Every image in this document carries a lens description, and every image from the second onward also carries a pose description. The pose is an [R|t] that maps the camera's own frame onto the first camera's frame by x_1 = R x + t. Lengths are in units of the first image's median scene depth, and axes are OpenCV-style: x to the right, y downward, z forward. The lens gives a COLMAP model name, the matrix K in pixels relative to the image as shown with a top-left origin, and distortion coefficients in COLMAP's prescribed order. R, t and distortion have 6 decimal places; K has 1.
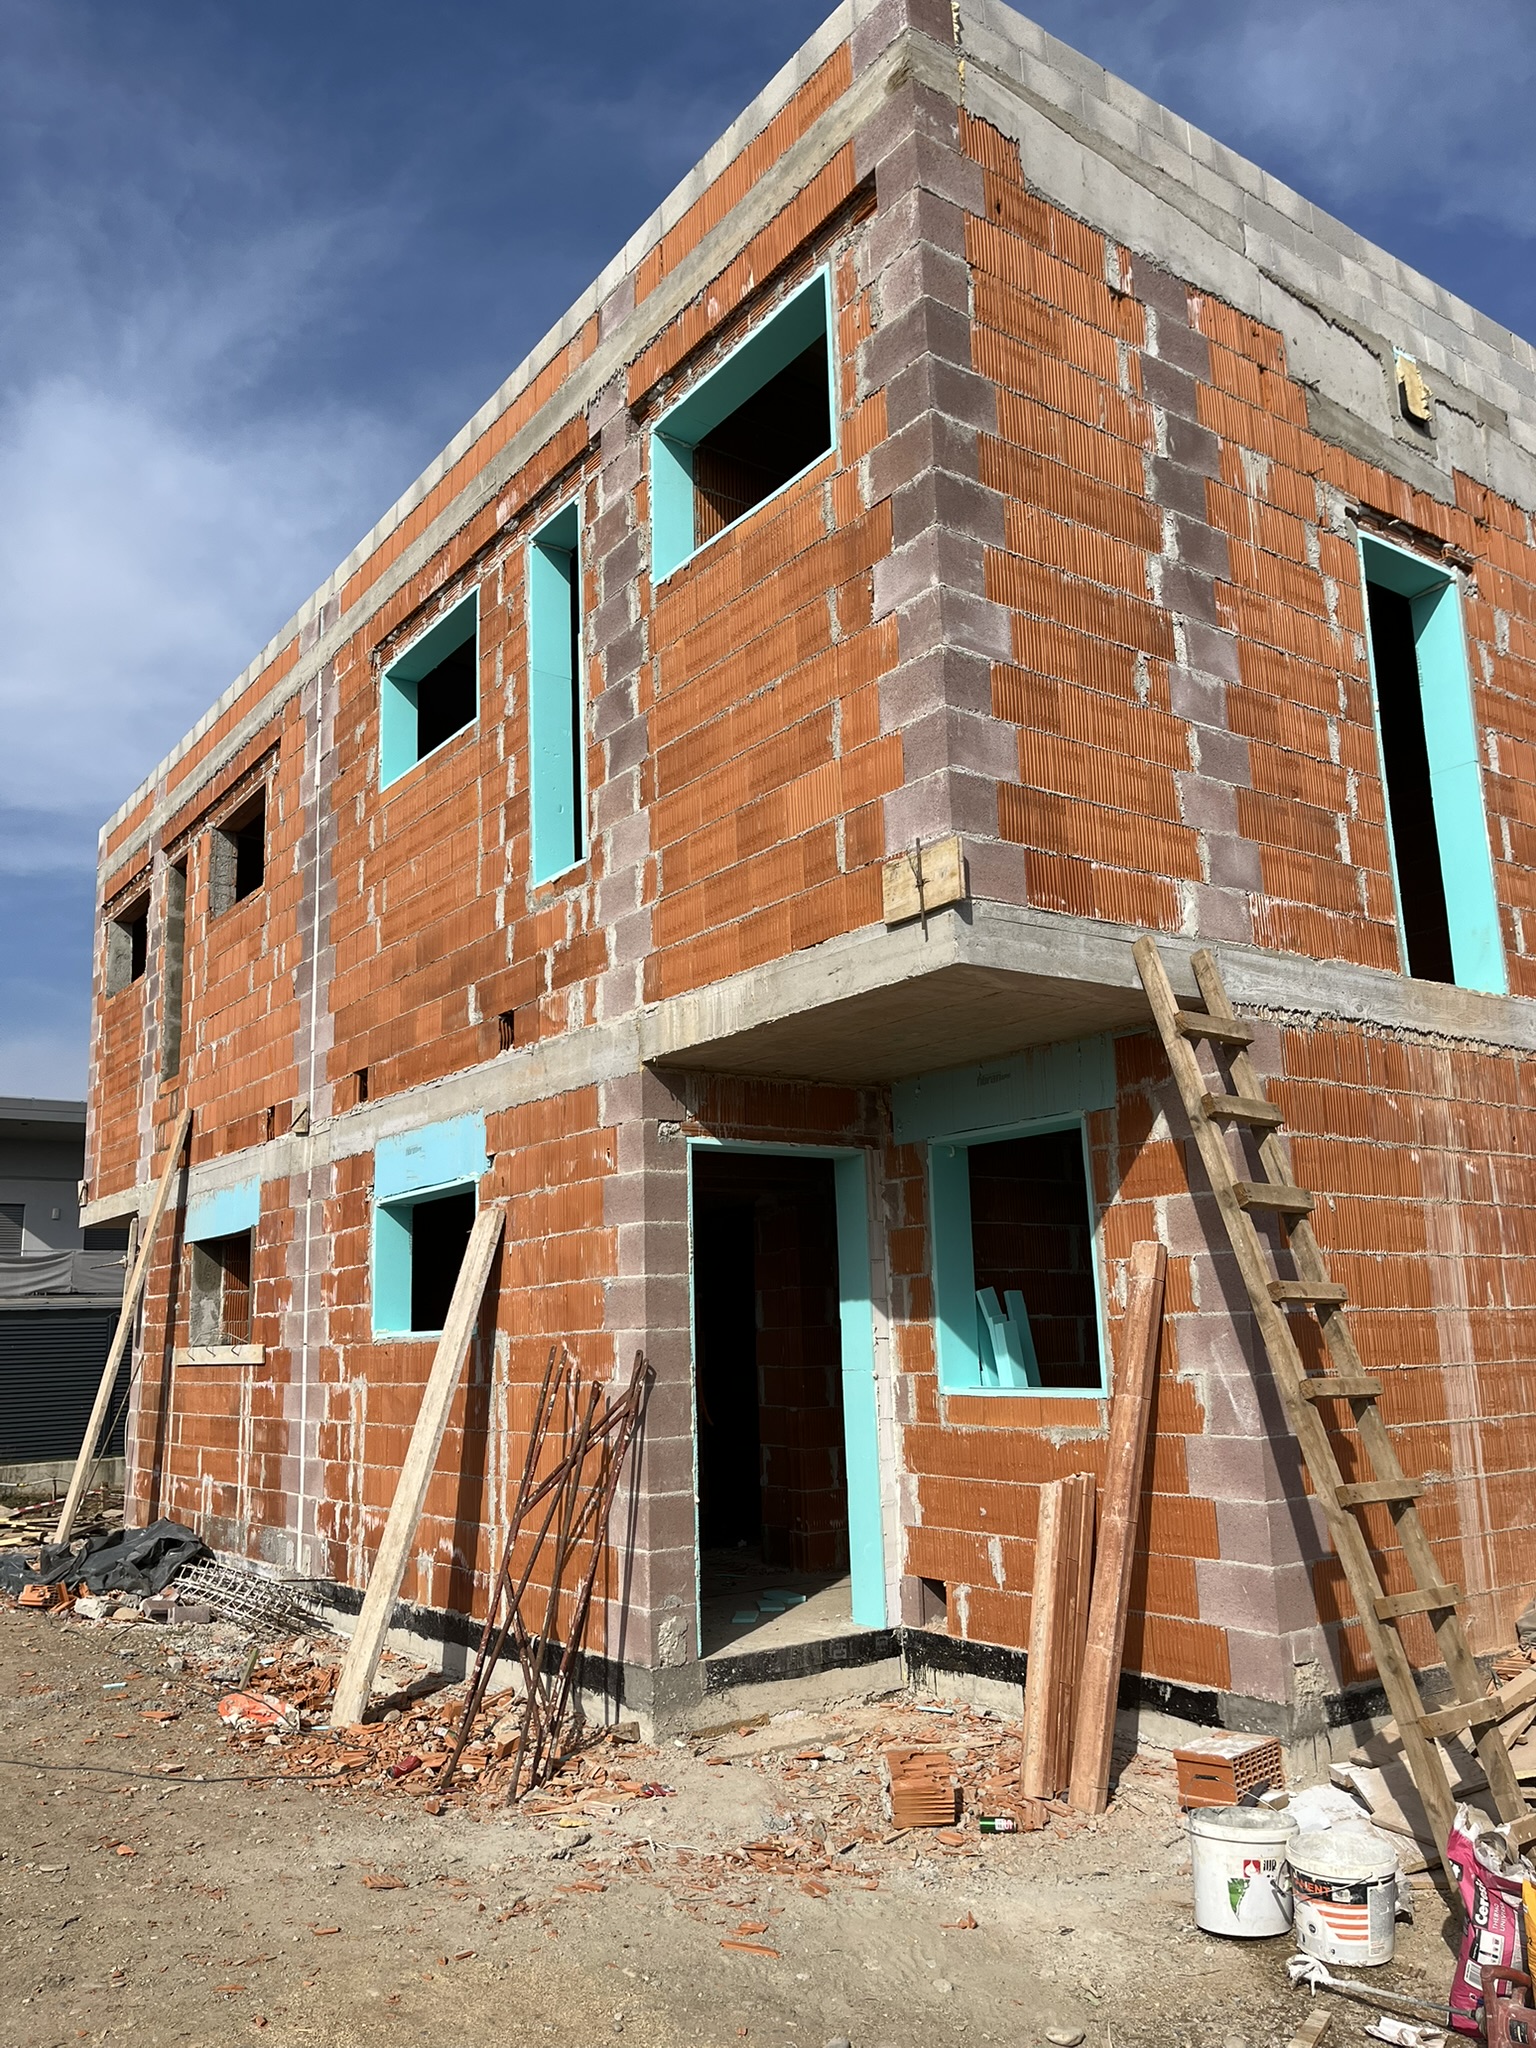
lens RADIAL K [[1535.6, 0, 768.0], [0, 1535.6, 1024.0], [0, 0, 1]] dist [0.073502, -0.126644]
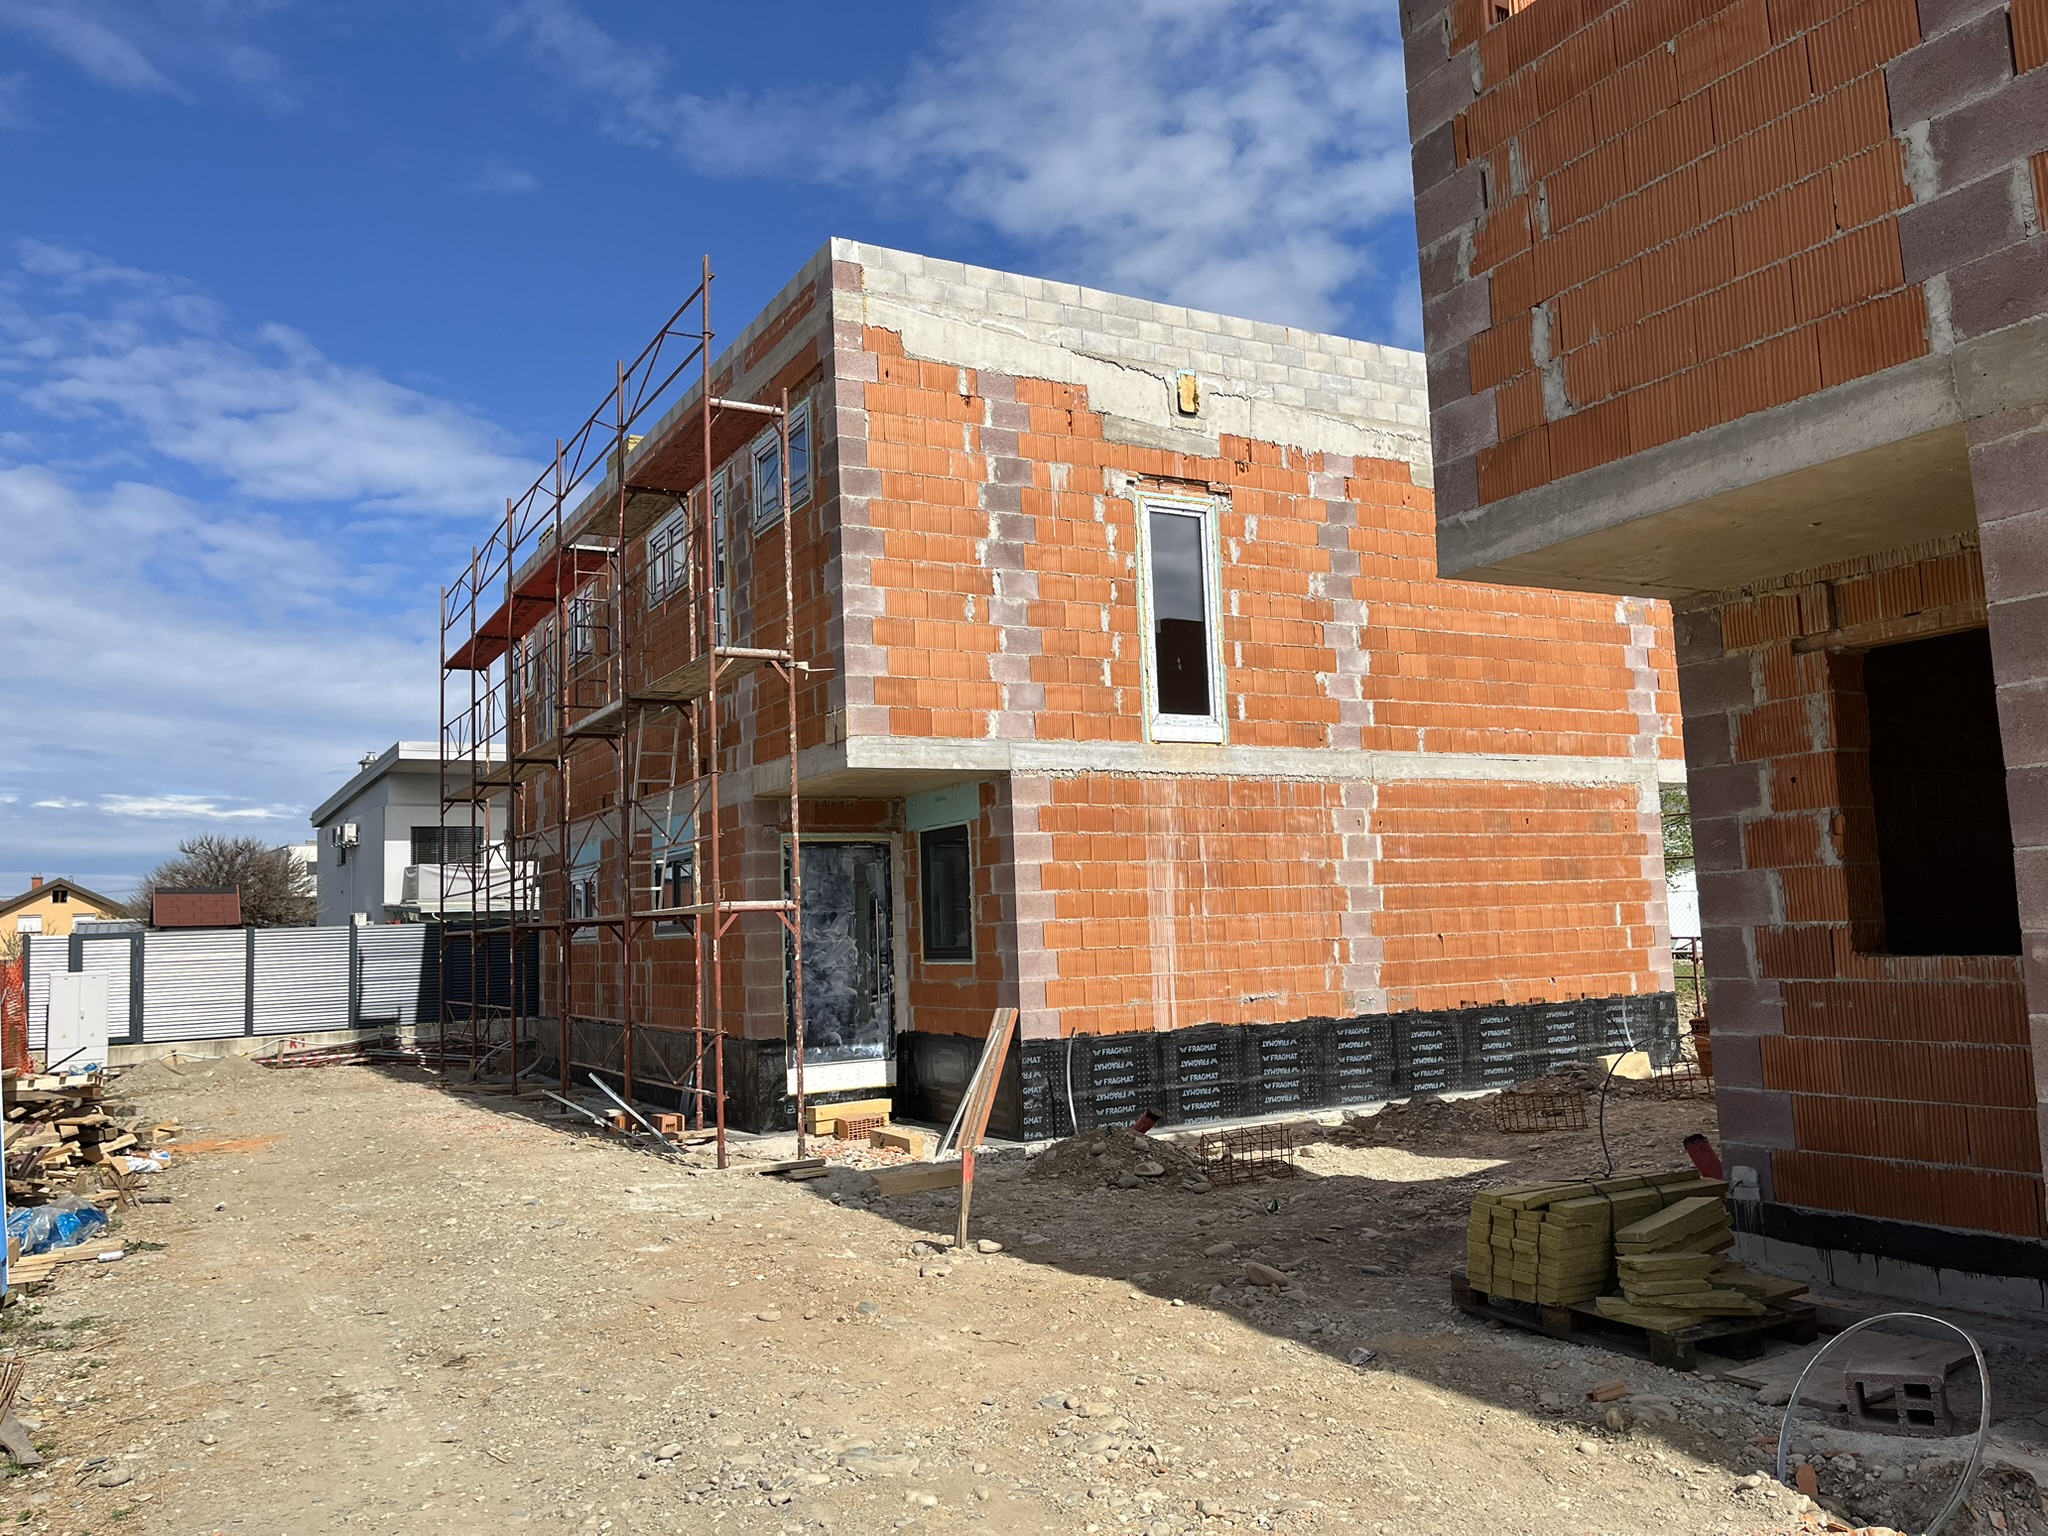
lens RADIAL K [[1535.6, 0, 1024.0], [0, 1535.6, 768.0], [0, 0, 1]] dist [0.073502, -0.126644]
pose [[0.994130, -0.020607, -0.106210, 0.477598], [0.030671, 0.995099, 0.094006, -0.187239], [0.103752, -0.096712, 0.989890, -0.899217]]
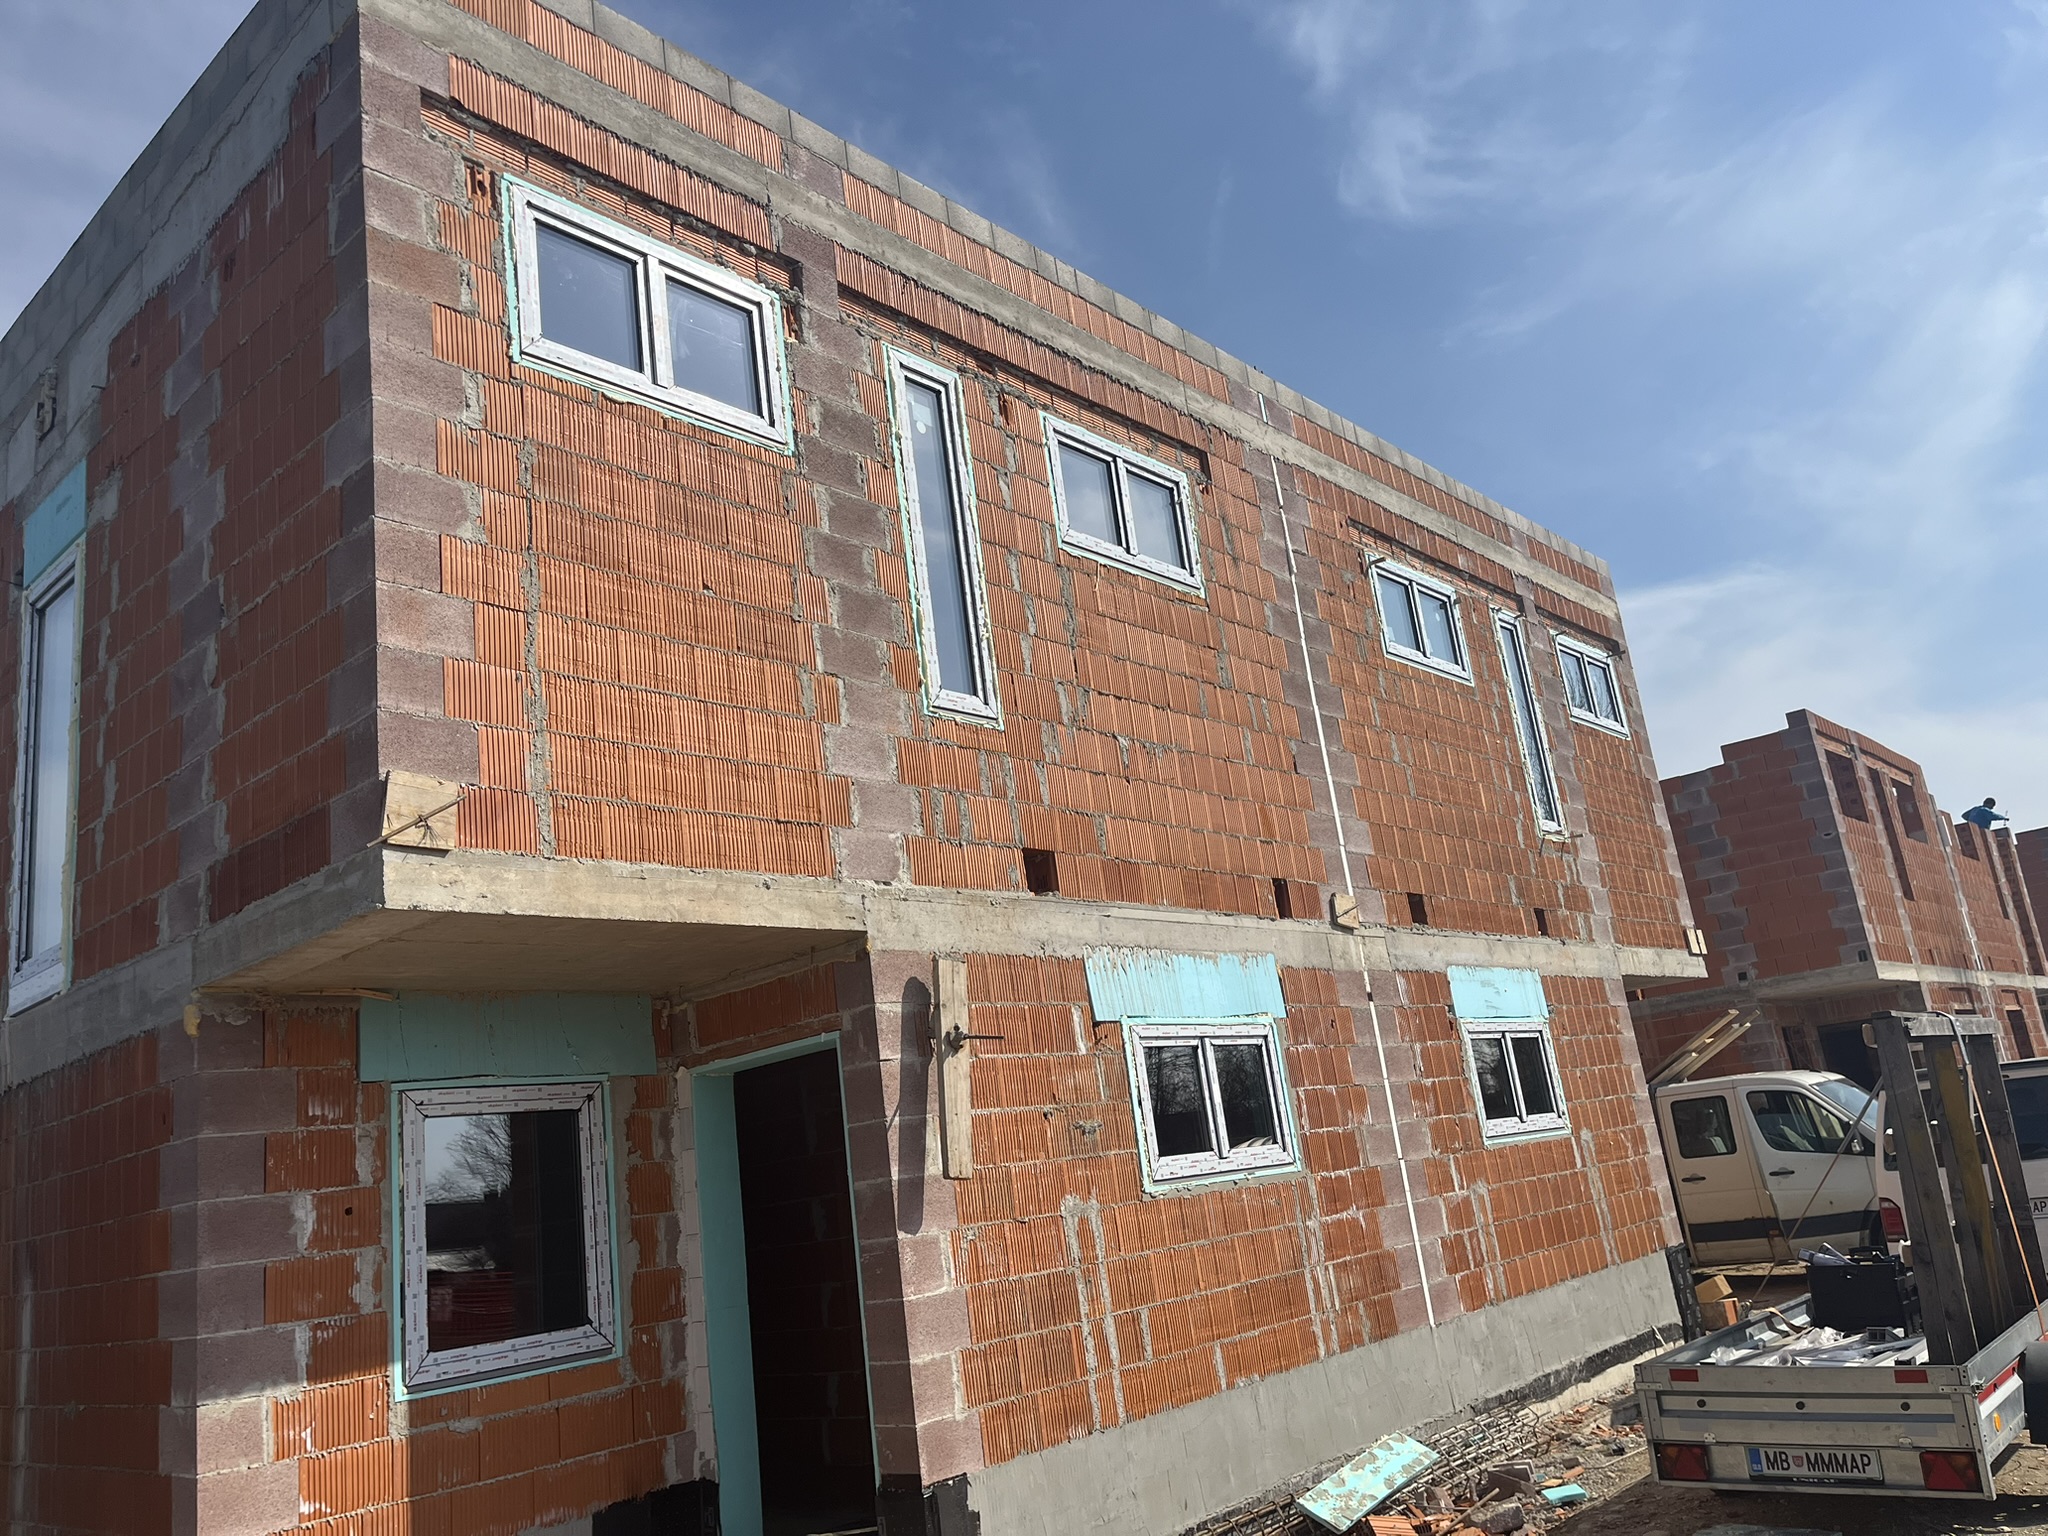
lens RADIAL K [[1535.6, 0, 1024.0], [0, 1535.6, 768.0], [0, 0, 1]] dist [0.073502, -0.126644]
pose [[-0.205270, 0.316007, 0.926285, -0.861778], [-0.058967, 0.940726, -0.334001, 0.225470], [-0.976927, -0.123180, -0.174469, 1.028214]]
